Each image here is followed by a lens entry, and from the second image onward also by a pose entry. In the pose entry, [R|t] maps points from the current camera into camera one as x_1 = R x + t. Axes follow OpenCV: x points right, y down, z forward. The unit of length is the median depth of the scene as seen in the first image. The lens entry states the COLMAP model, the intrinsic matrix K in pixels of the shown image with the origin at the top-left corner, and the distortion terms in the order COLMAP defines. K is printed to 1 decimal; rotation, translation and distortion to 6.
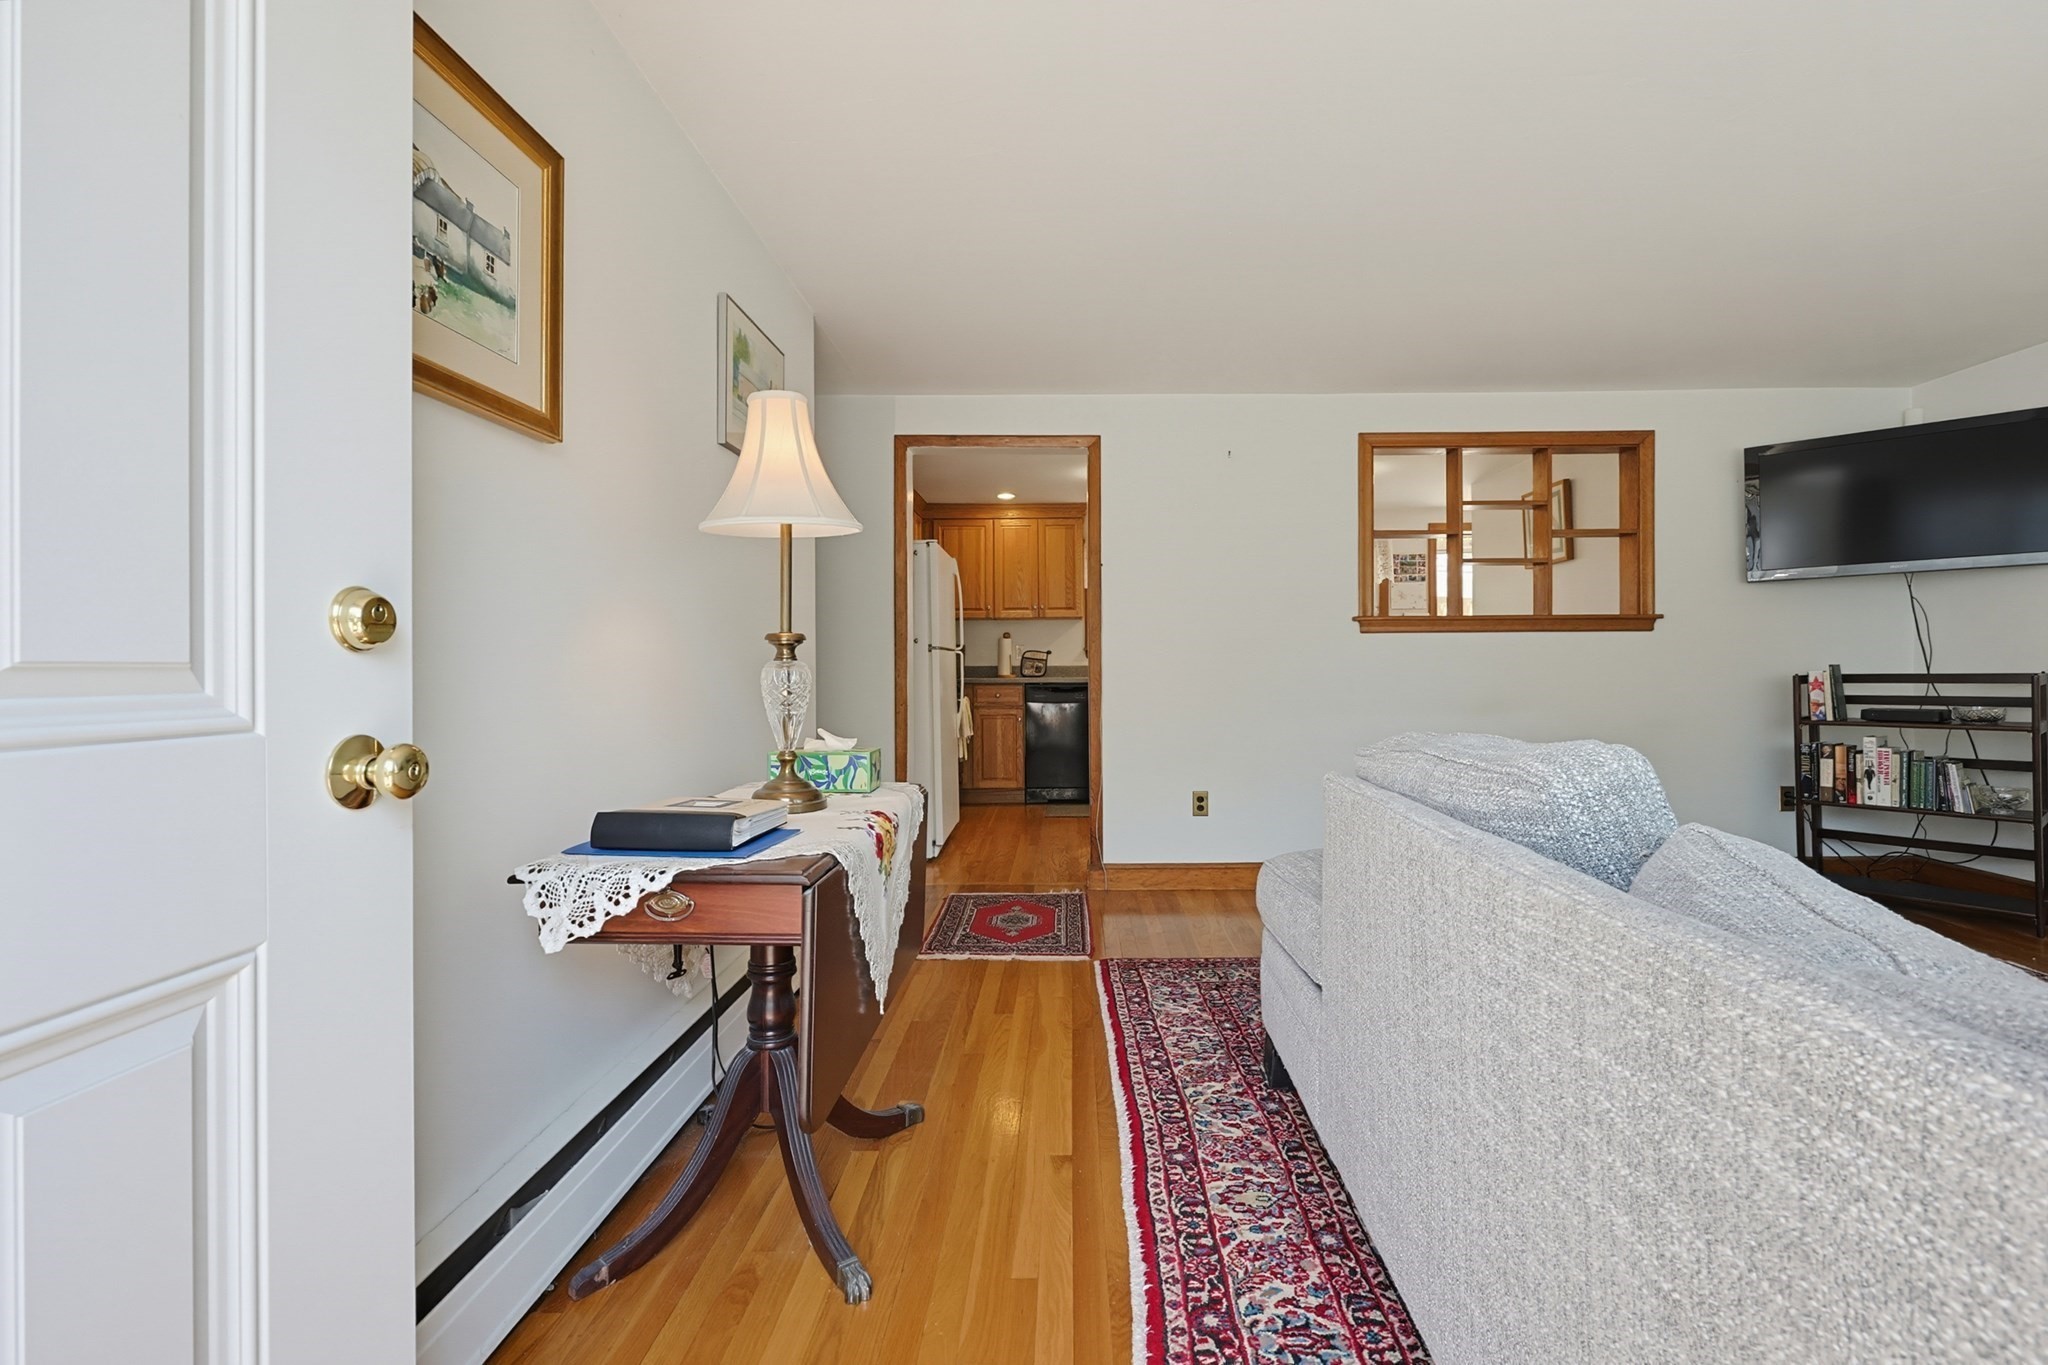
lens RADIAL K [[891.7, 0, 1024.0], [0, 891.7, 682.5], [0, 0, 1]] dist [0.001799, 0.000524]
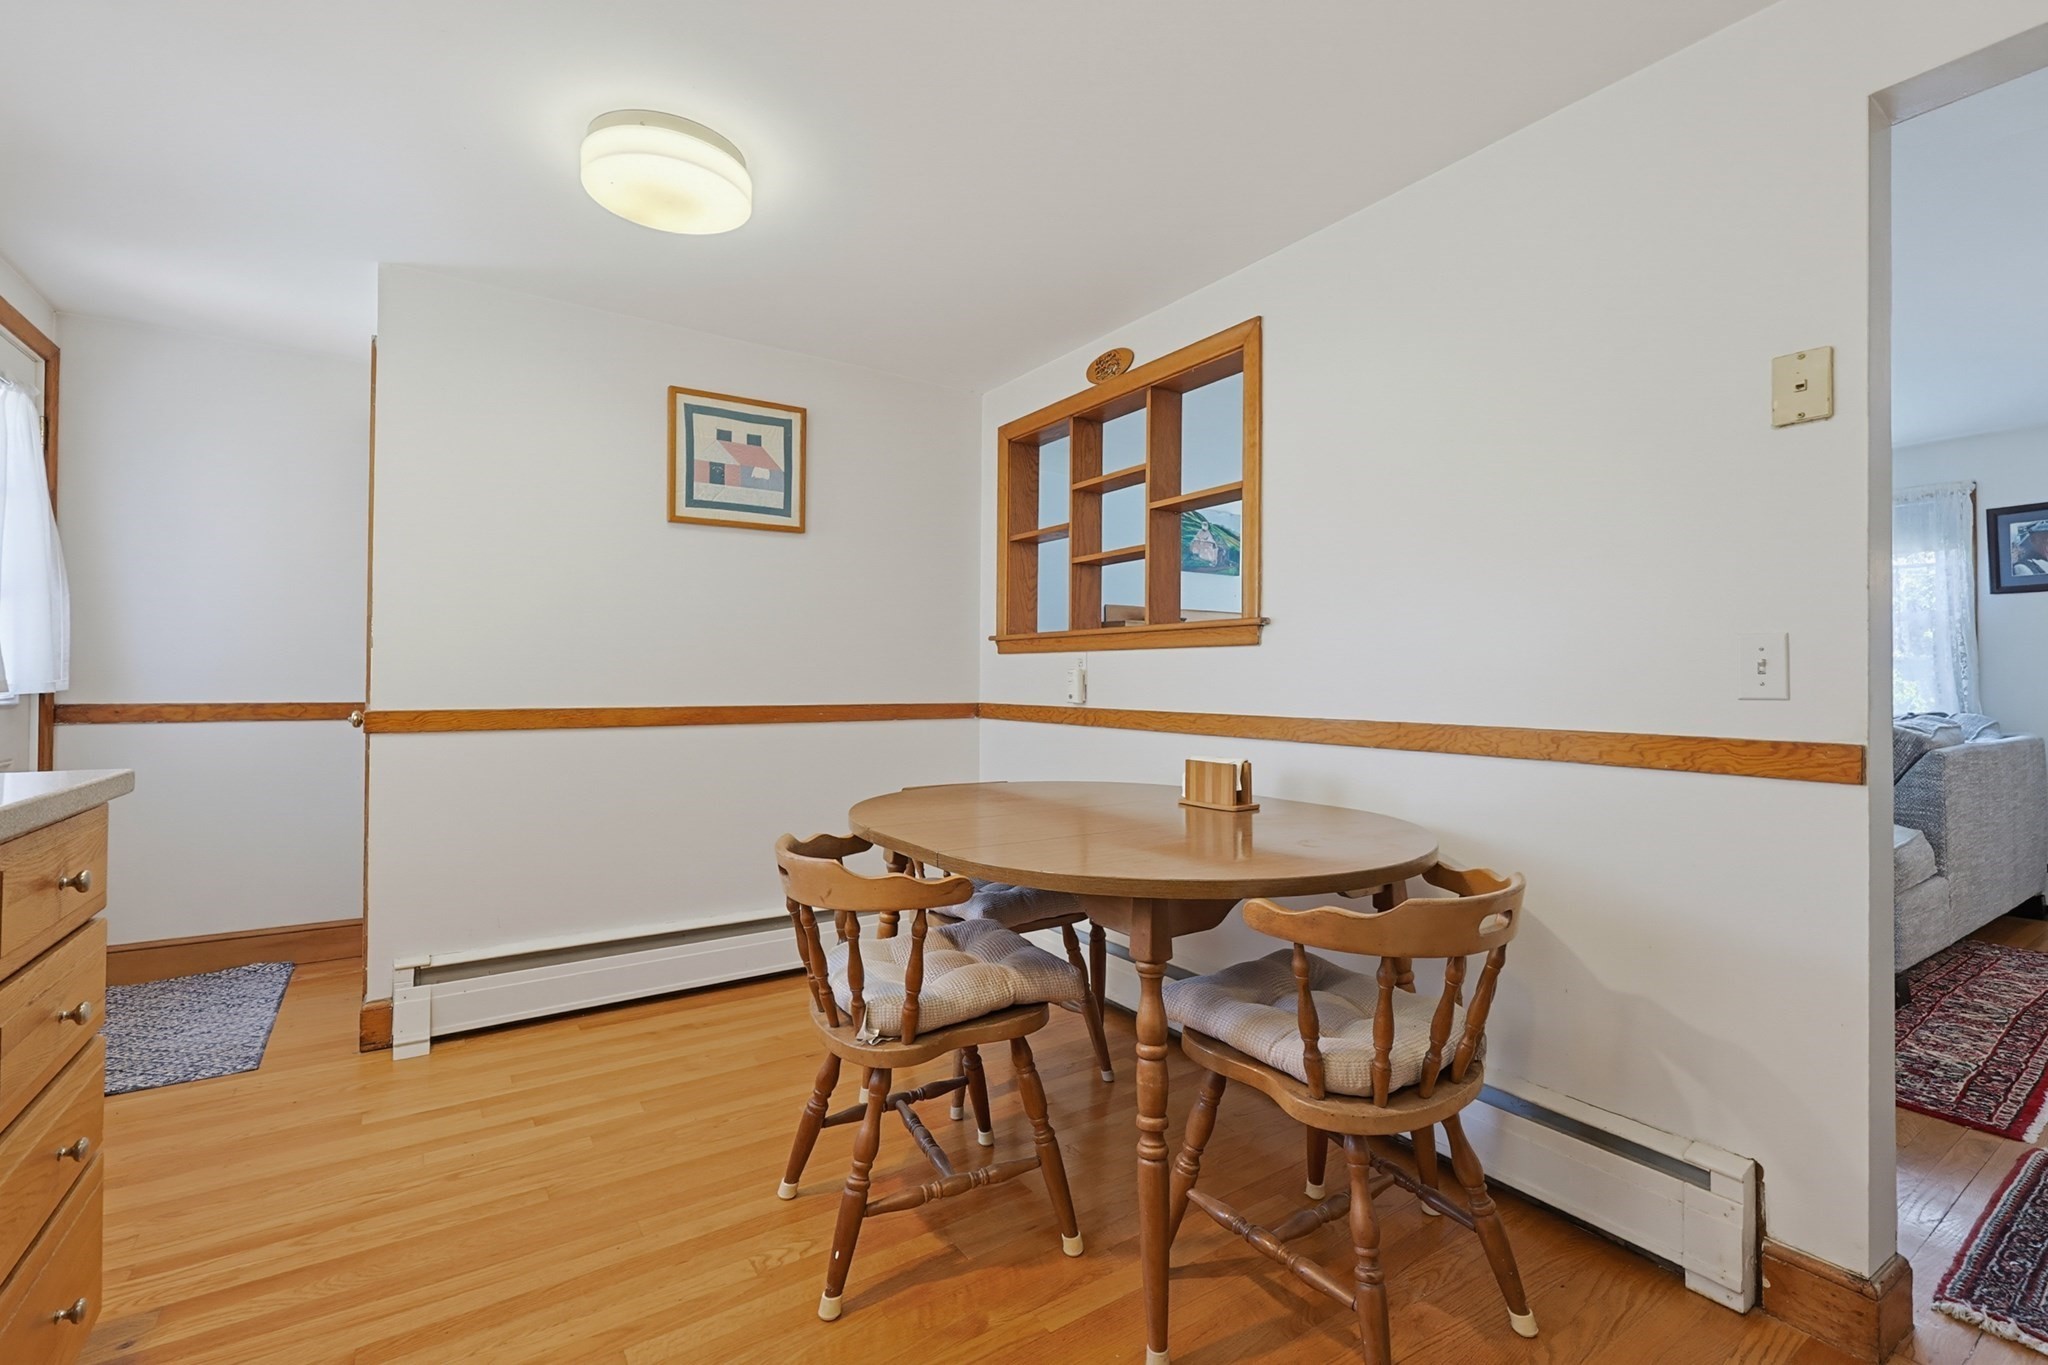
lens RADIAL K [[891.7, 0, 1024.0], [0, 891.7, 682.5], [0, 0, 1]] dist [0.001799, 0.000524]
pose [[-0.598142, 0.007390, 0.801356, -0.010721], [0.017367, 0.999842, 0.003742, -0.055204], [-0.801202, 0.016155, -0.598175, 2.202888]]
